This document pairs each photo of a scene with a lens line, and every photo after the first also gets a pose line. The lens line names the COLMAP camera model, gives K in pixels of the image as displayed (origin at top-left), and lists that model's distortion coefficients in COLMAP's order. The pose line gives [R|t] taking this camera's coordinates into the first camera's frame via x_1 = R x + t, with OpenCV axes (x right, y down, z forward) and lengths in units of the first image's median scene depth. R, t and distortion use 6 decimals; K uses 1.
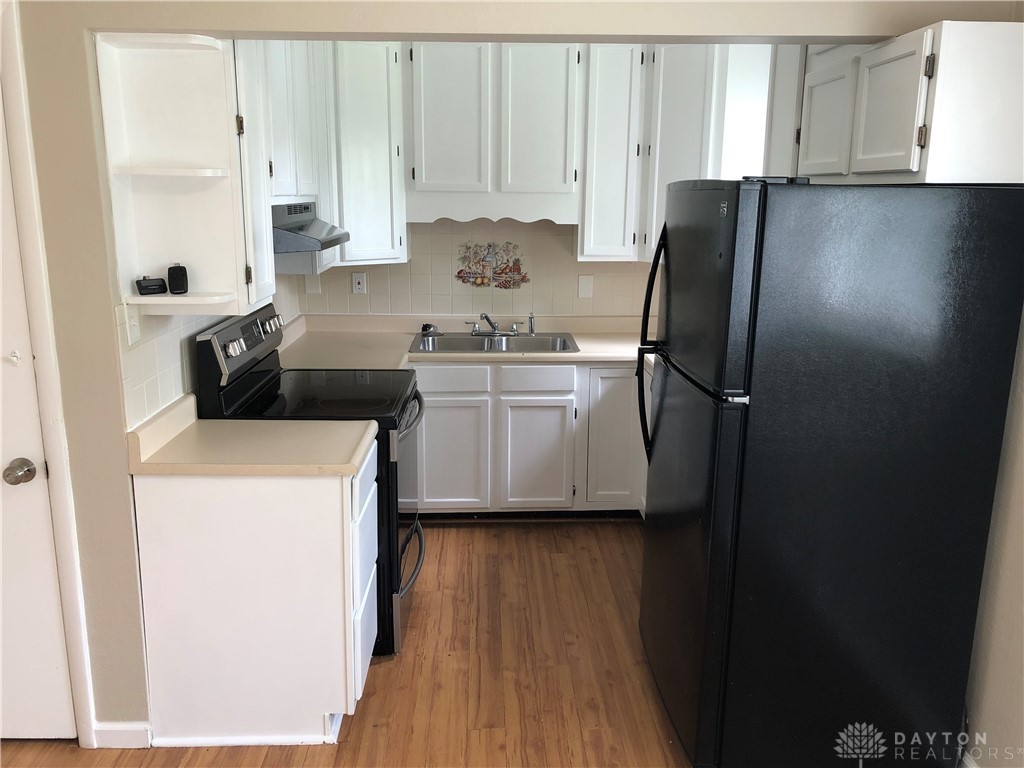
lens RADIAL K [[840.7, 0, 513.4], [0, 840.7, 384.9], [0, 0, 1]] dist [0.065817, -0.068961]
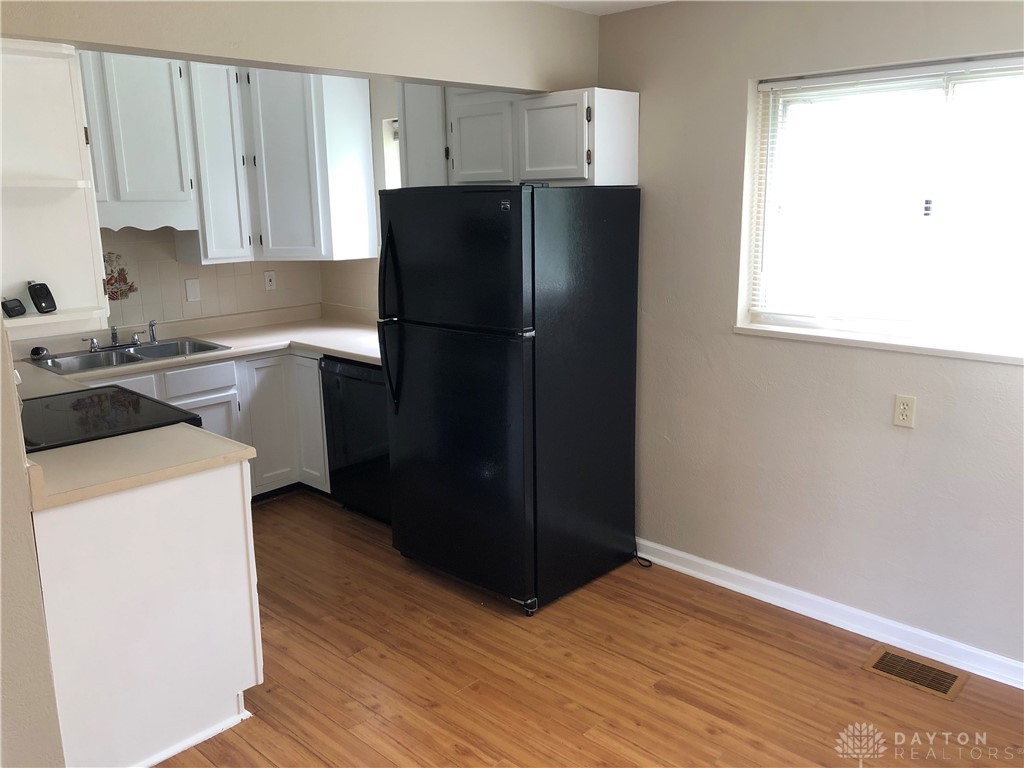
lens RADIAL K [[840.7, 0, 514.6], [0, 840.7, 383.9], [0, 0, 1]] dist [0.065817, -0.068961]
pose [[0.711113, -0.174573, 0.681060, -0.444903], [0.181899, 0.981384, 0.061628, 0.004706], [-0.679140, 0.080060, 0.729629, -0.025871]]
